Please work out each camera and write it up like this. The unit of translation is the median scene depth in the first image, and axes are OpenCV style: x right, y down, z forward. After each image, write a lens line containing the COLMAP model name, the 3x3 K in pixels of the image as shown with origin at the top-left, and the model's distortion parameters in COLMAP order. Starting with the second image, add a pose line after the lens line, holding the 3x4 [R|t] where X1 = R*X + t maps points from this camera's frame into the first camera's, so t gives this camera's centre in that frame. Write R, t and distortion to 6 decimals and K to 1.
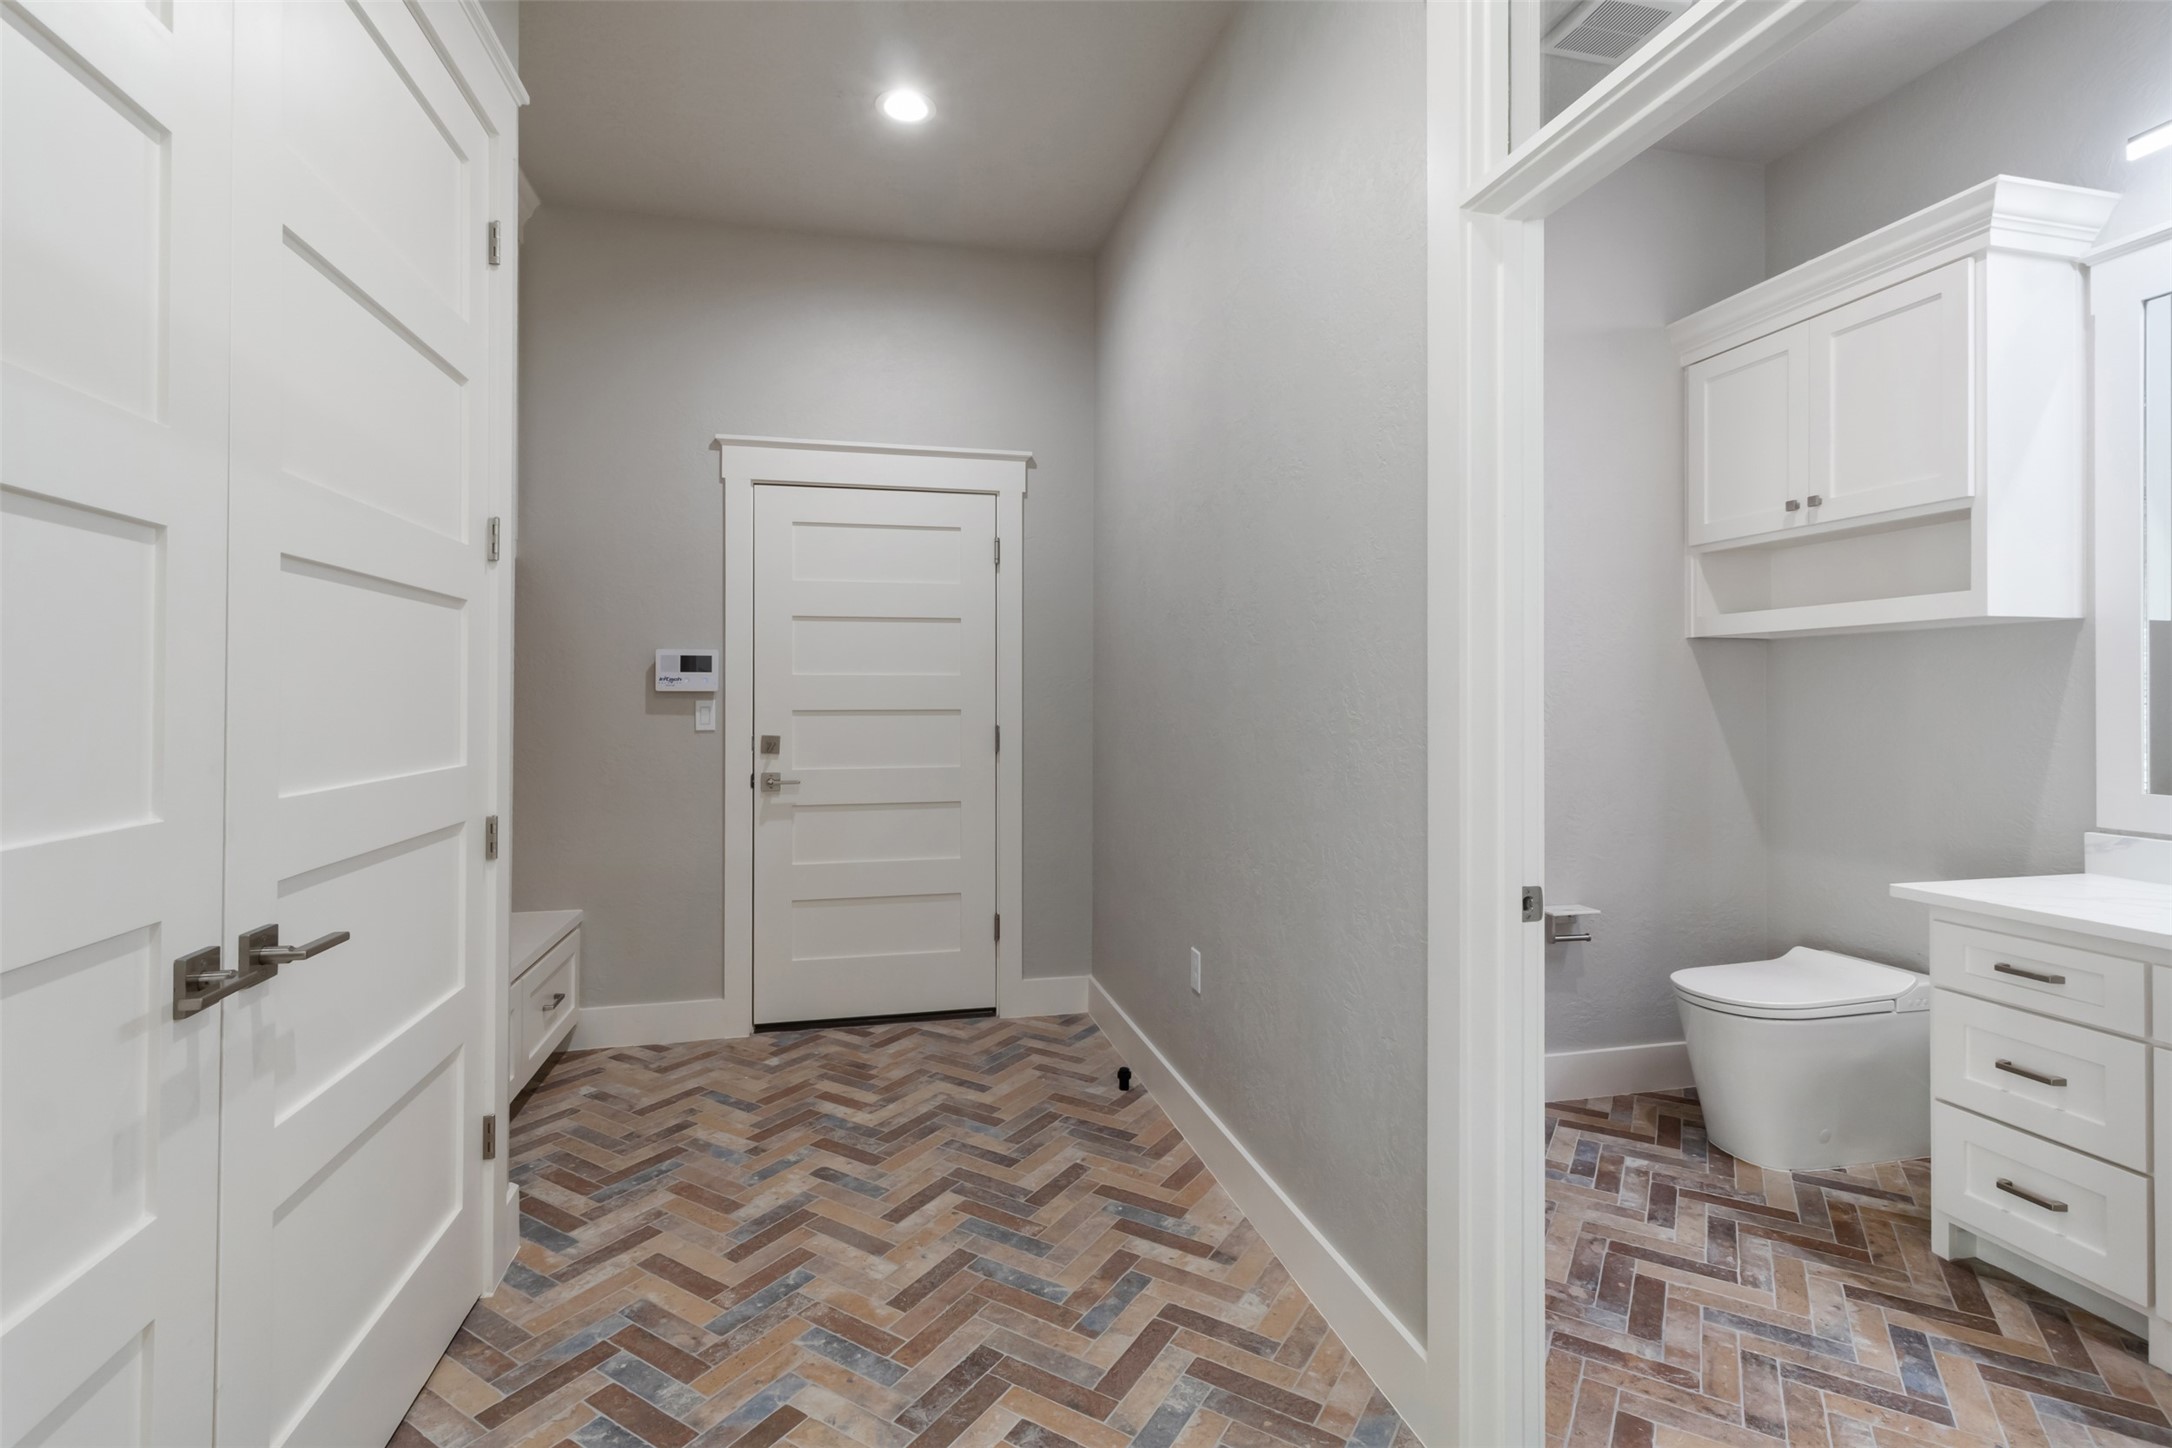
lens RADIAL K [[1011.2, 0, 1086.3], [0, 1011.2, 700.3], [0, 0, 1]] dist [0.007200, -0.001146]
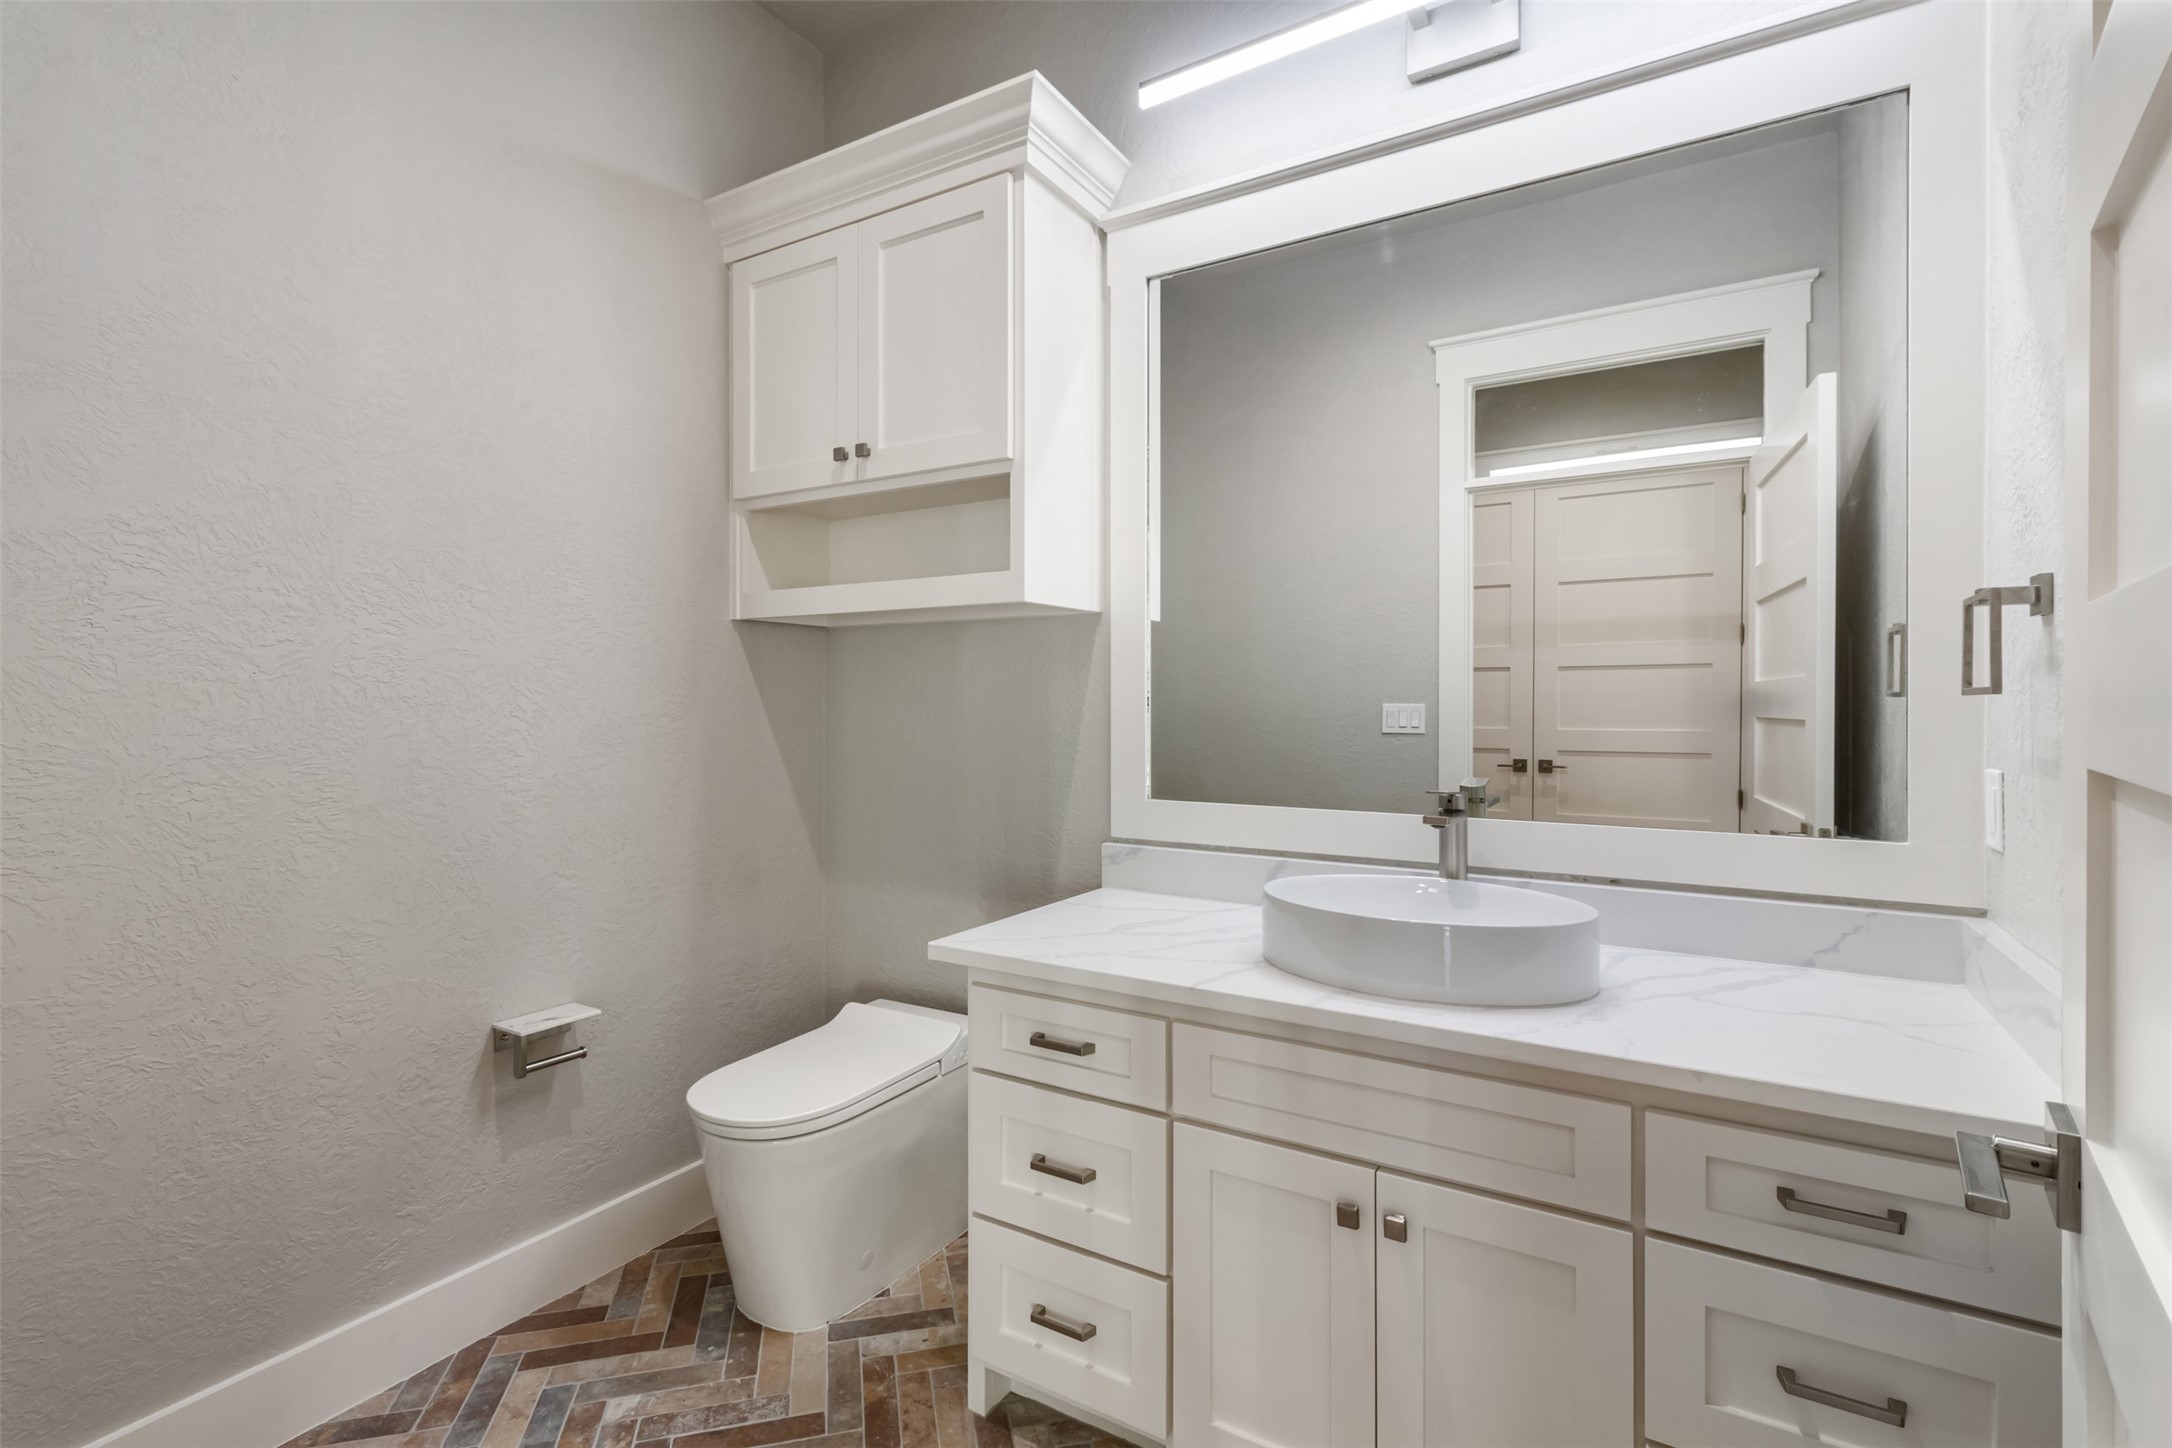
lens RADIAL K [[1011.2, 0, 1086.3], [0, 1011.2, 700.3], [0, 0, 1]] dist [0.007200, -0.001146]
pose [[0.704990, 0.004158, 0.709205, 0.311573], [-0.002104, 0.999991, -0.003772, 0.002213], [-0.709215, 0.001167, 0.704992, 0.353317]]
